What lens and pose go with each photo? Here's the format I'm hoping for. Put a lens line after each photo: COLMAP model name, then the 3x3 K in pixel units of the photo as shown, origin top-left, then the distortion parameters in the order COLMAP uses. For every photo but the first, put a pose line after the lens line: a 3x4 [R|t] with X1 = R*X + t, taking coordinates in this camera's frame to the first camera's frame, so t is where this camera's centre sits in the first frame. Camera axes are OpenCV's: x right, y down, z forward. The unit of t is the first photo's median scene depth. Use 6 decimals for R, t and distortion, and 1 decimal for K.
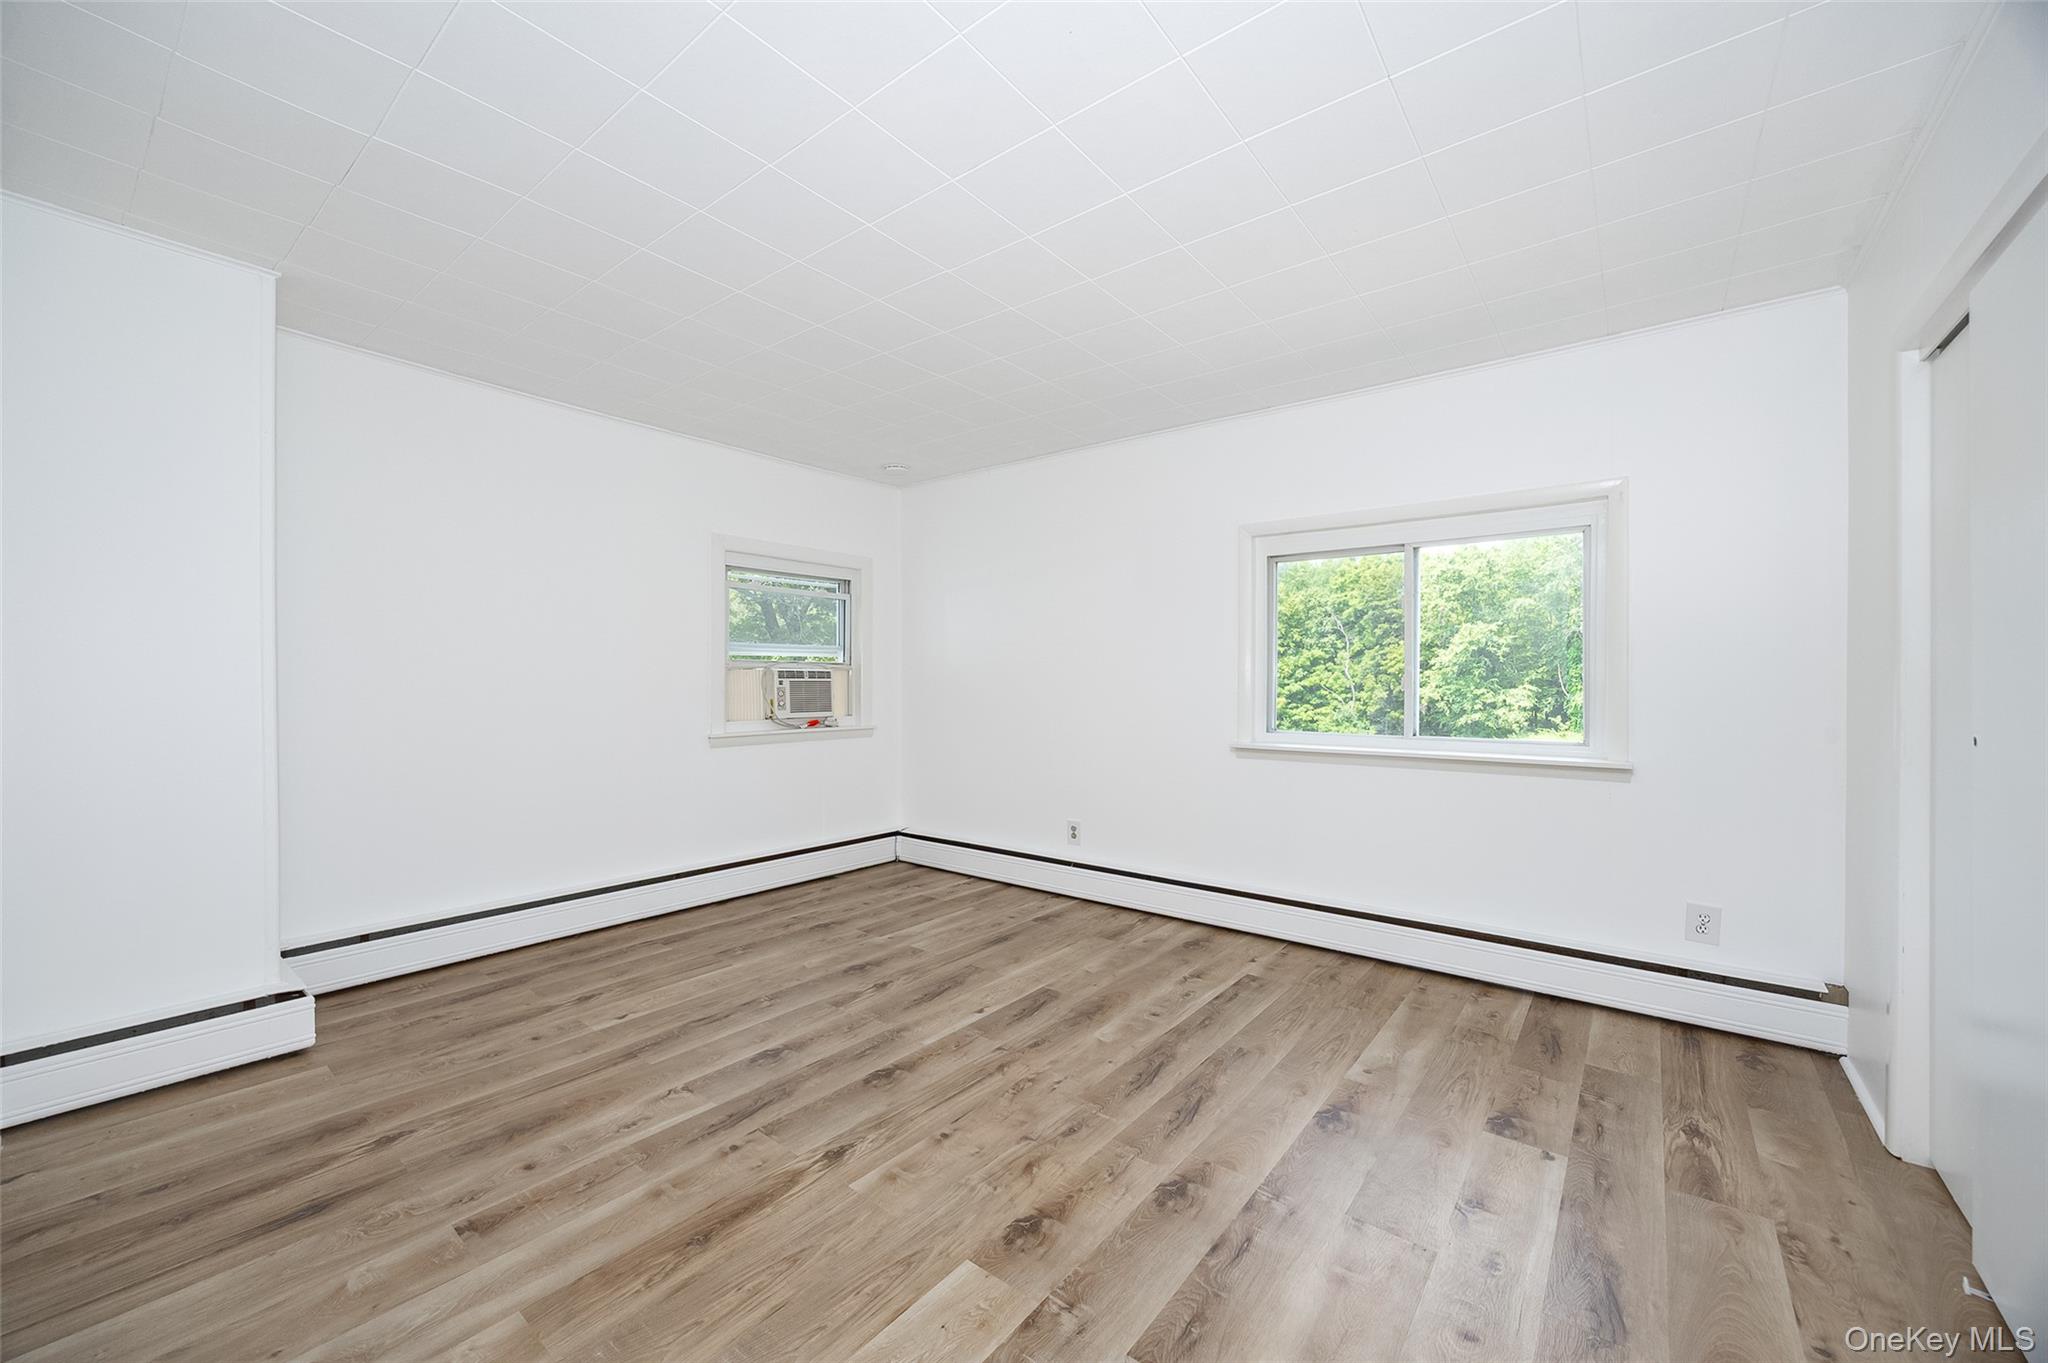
lens RADIAL K [[798.4, 0, 1018.3], [0, 798.4, 682.7], [0, 0, 1]] dist [-0.001291, 0.000010]
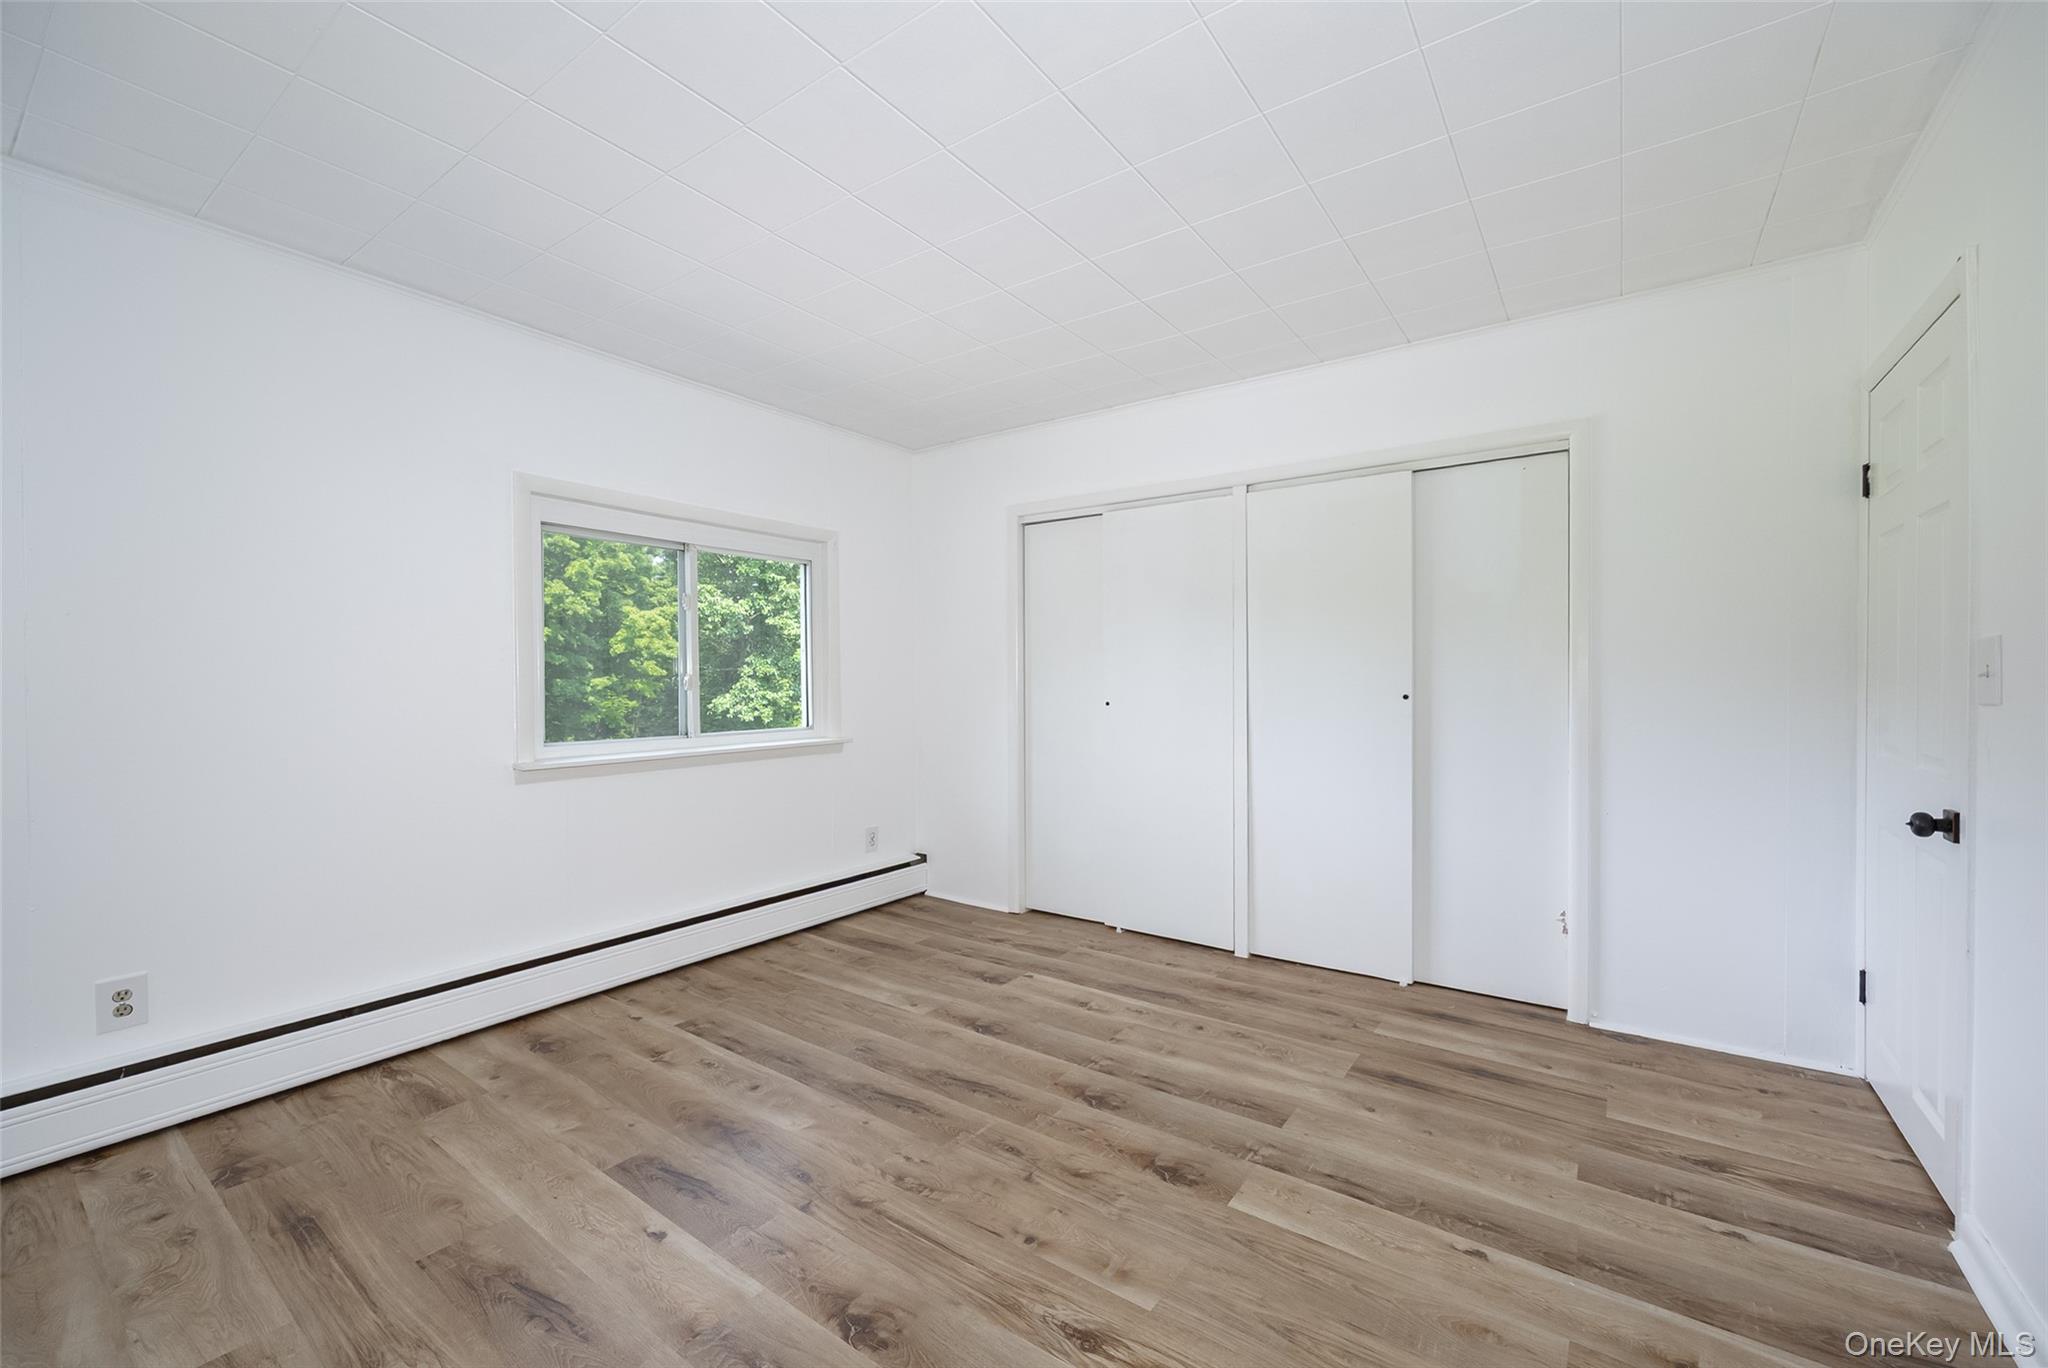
lens RADIAL K [[798.4, 0, 1018.3], [0, 798.4, 685.2], [0, 0, 1]] dist [-0.001291, 0.000010]
pose [[-0.039143, -0.008288, 0.999199, -0.750470], [0.005146, 0.999951, 0.008495, -0.004107], [-0.999220, 0.005474, -0.039099, 0.868018]]
